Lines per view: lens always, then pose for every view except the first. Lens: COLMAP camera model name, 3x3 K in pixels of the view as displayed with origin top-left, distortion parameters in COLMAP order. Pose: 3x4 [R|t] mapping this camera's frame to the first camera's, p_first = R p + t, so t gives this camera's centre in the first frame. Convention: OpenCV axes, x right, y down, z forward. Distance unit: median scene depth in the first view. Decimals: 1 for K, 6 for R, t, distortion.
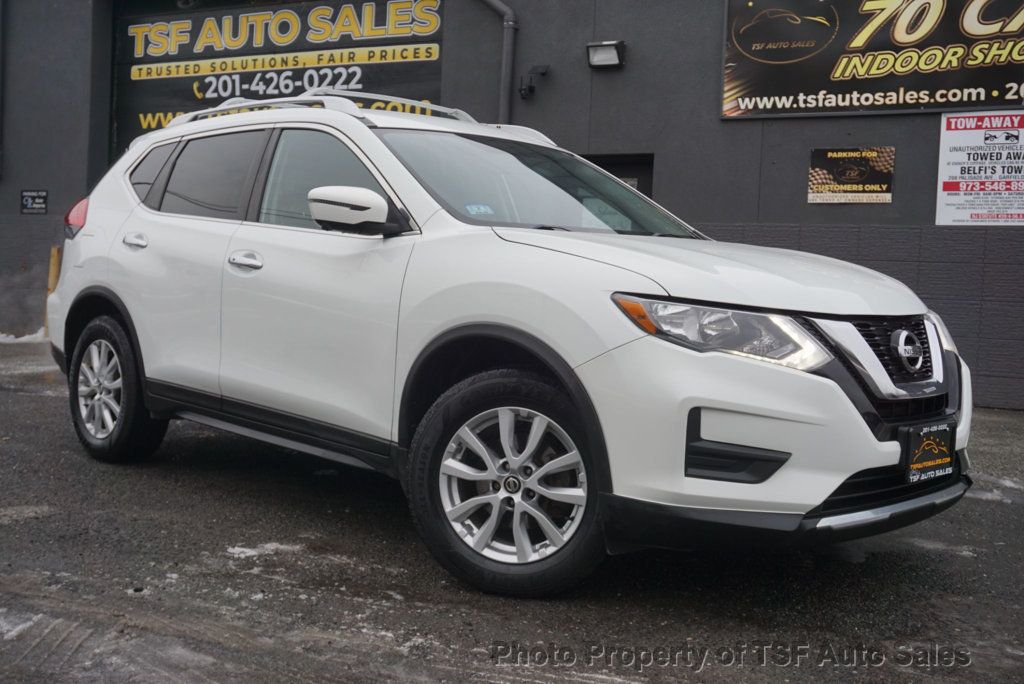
lens RADIAL K [[1114.6, 0, 510.9], [0, 1114.6, 349.3], [0, 0, 1]] dist [0.016333, 0.005862]
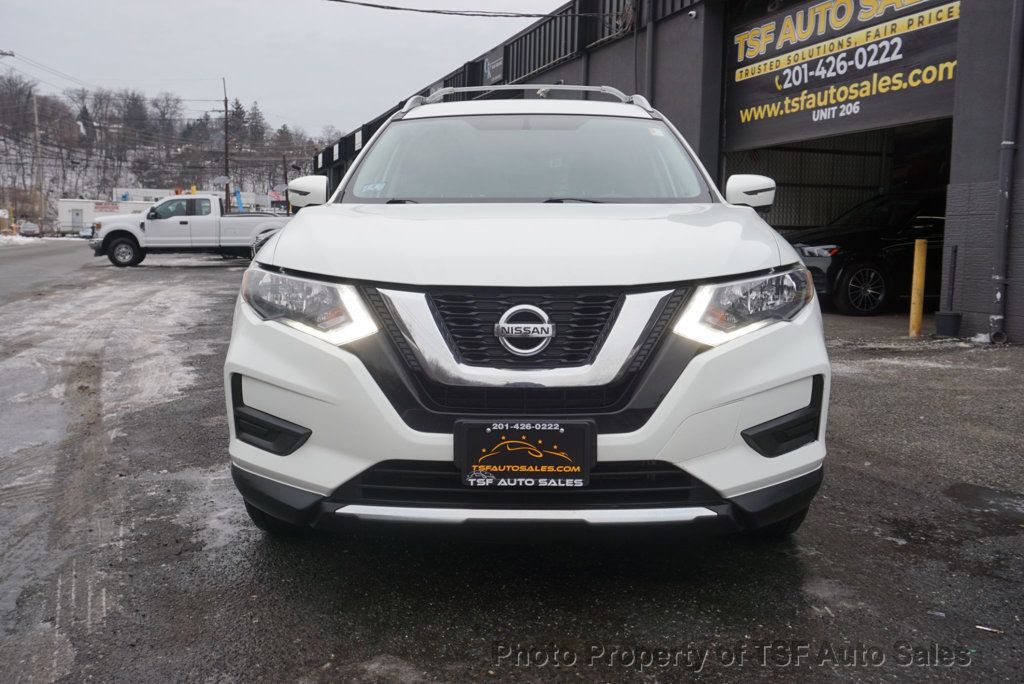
lens RADIAL K [[942.2, 0, 512.0], [0, 942.2, 342.0], [0, 0, 1]] dist [0.011340, 0.011822]
pose [[0.704593, 0.050683, -0.707800, 0.302869], [-0.026547, 0.998631, 0.045081, -0.007554], [0.709115, -0.012974, 0.704973, 0.179363]]
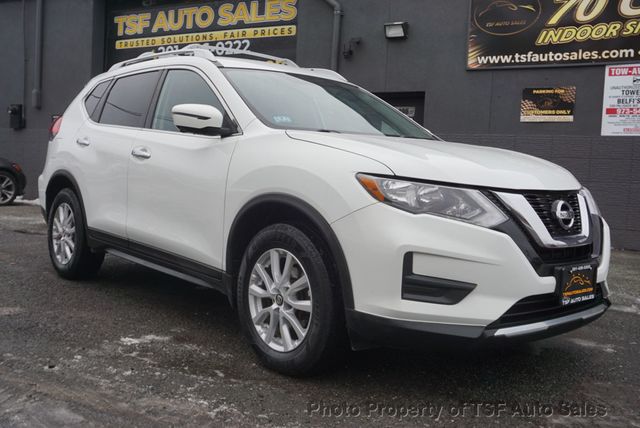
lens RADIAL K [[652.9, 0, 320.0], [0, 652.9, 214.0], [0, 0, 1]] dist [0.004945, 0.032558]
pose [[0.998643, 0.008680, -0.051358, 0.028092], [-0.008454, 0.999954, 0.004628, -0.000204], [0.051395, -0.004188, 0.998670, 0.046326]]
